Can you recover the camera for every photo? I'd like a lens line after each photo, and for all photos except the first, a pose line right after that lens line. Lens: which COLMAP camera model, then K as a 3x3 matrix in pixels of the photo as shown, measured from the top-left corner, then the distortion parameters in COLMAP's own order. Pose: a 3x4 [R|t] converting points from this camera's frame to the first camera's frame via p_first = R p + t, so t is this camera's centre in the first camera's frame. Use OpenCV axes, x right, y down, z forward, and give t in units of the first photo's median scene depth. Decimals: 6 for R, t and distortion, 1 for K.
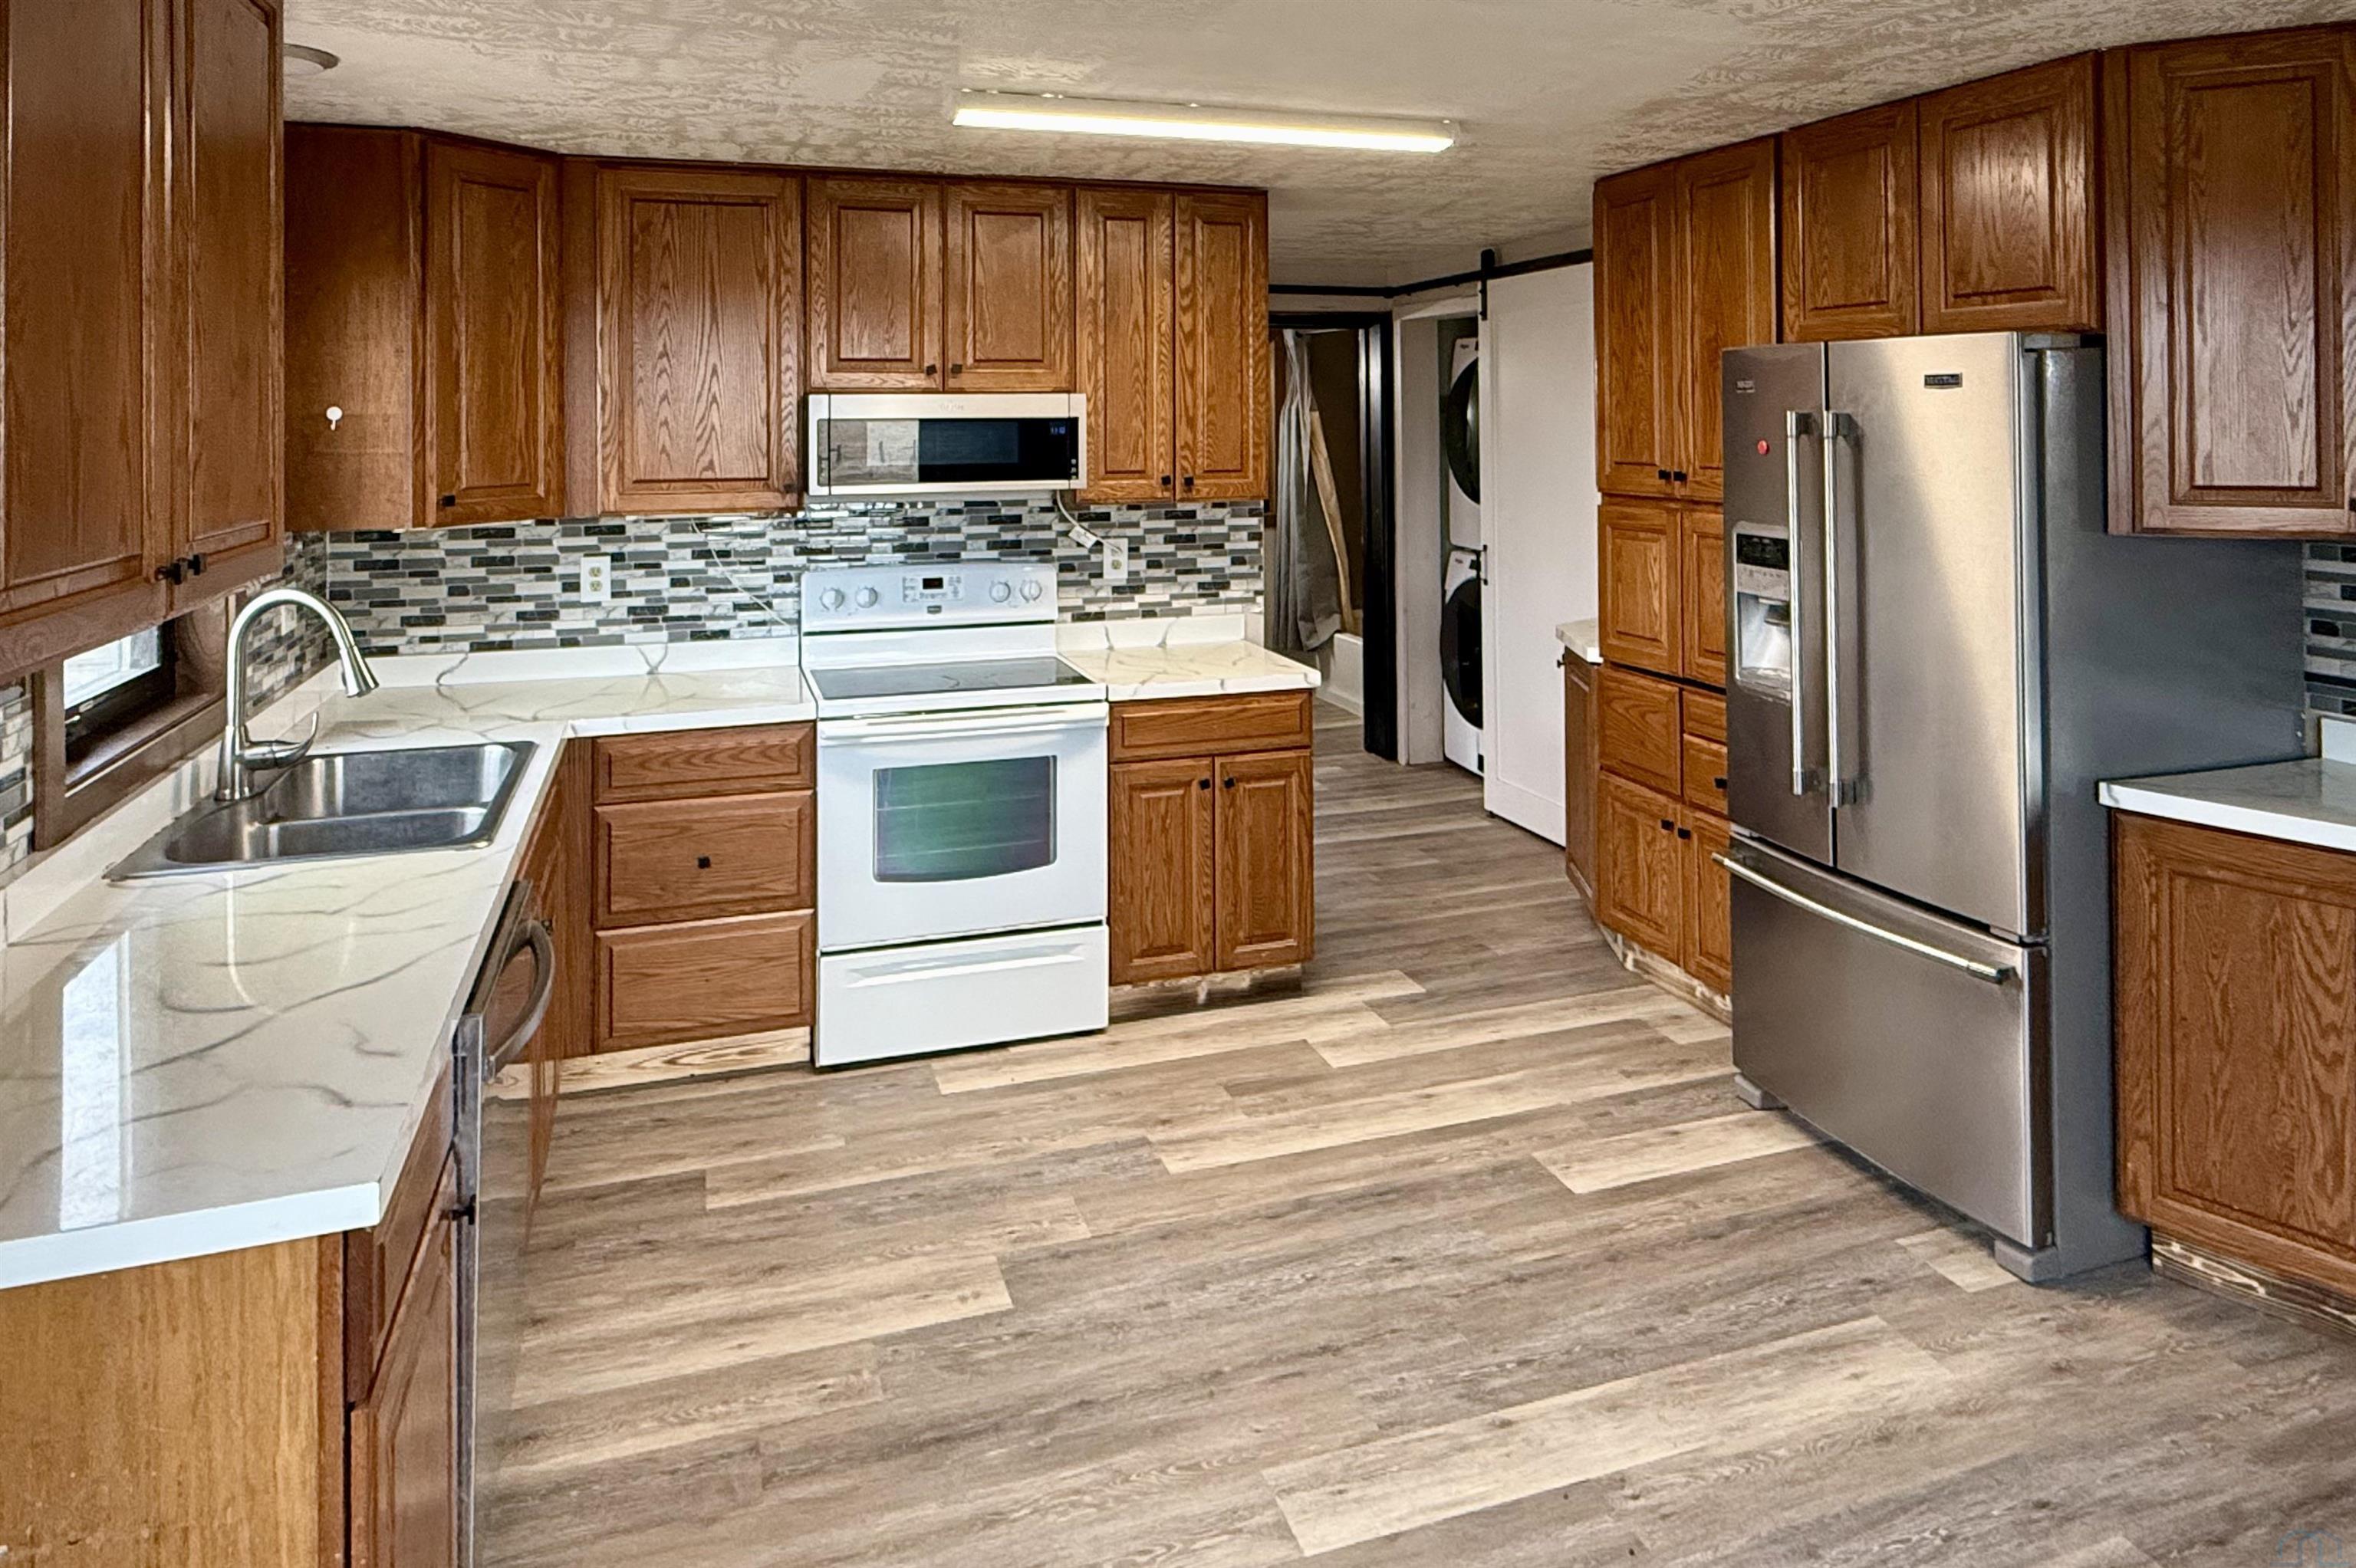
lens RADIAL K [[1470.9, 0, 1178.4], [0, 1470.9, 571.4], [0, 0, 1]] dist [0.055994, -0.000249]
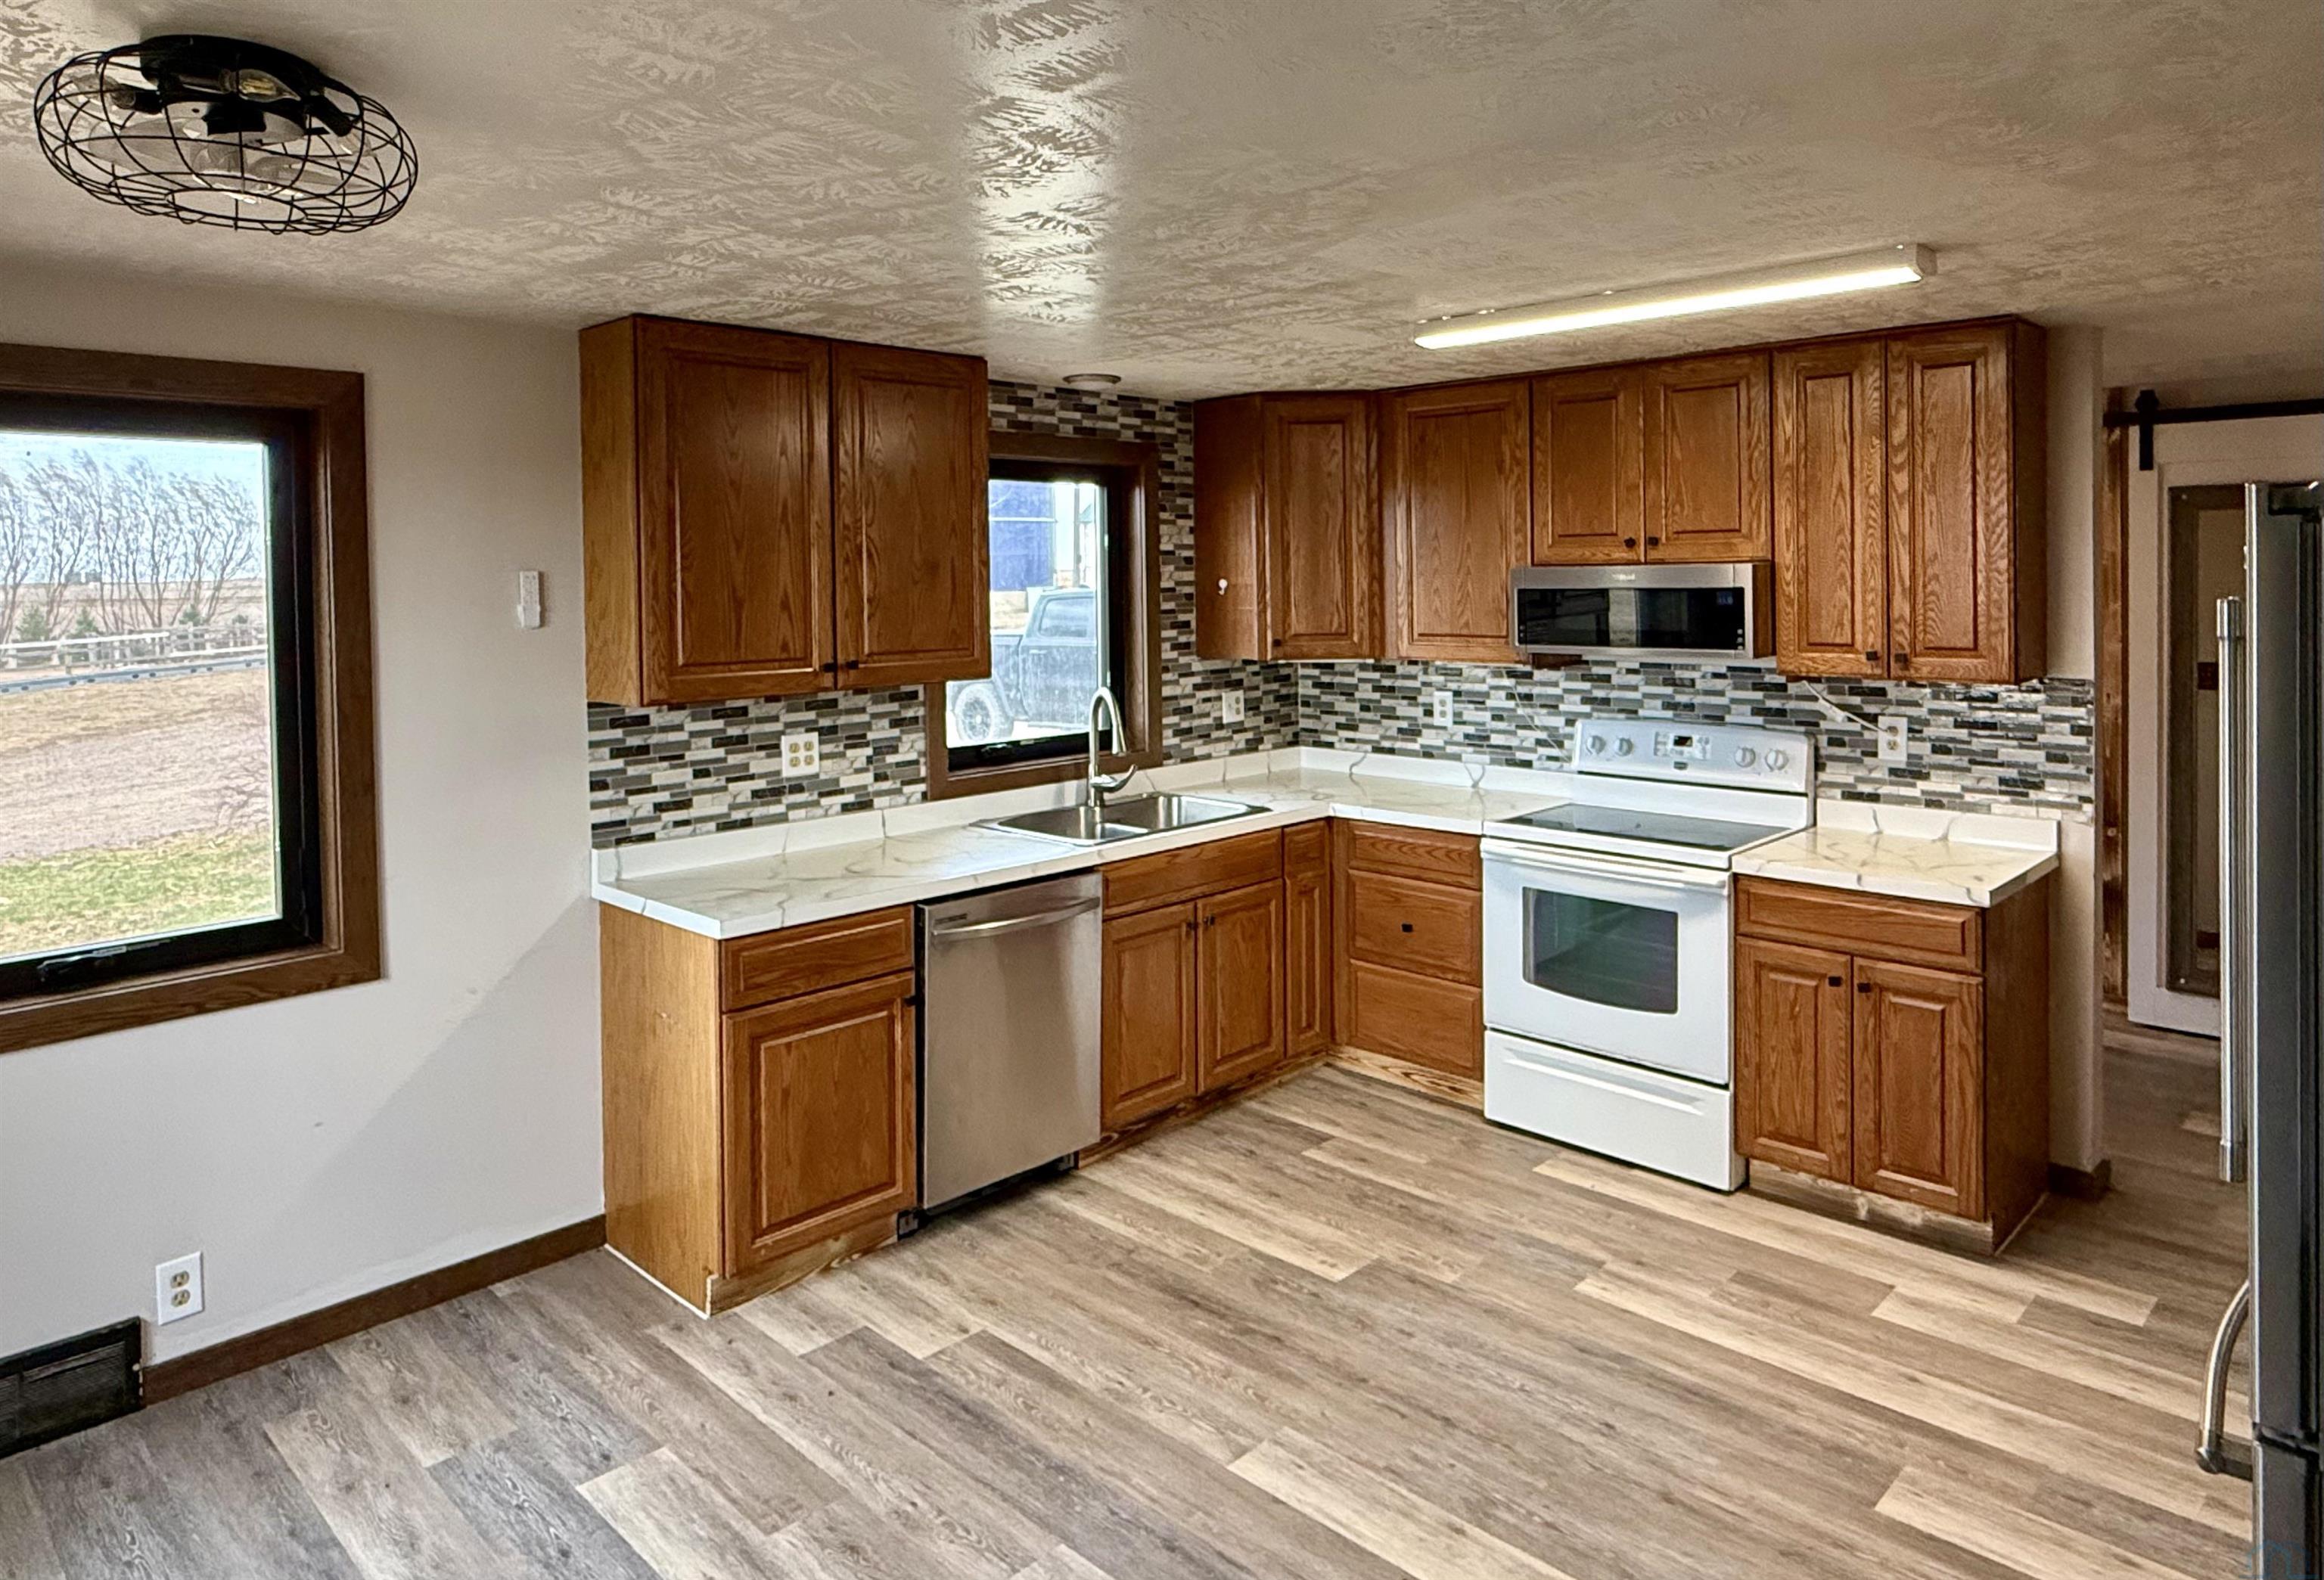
lens RADIAL K [[1405.3, 0, 1162.0], [0, 1405.3, 790.0], [0, 0, 1]] dist [-0.005754, -0.000850]
pose [[0.465299, 0.132143, -0.875234, 0.577991], [-0.094391, 0.990563, 0.099375, -0.023152], [0.880106, 0.036375, 0.473382, 0.197550]]
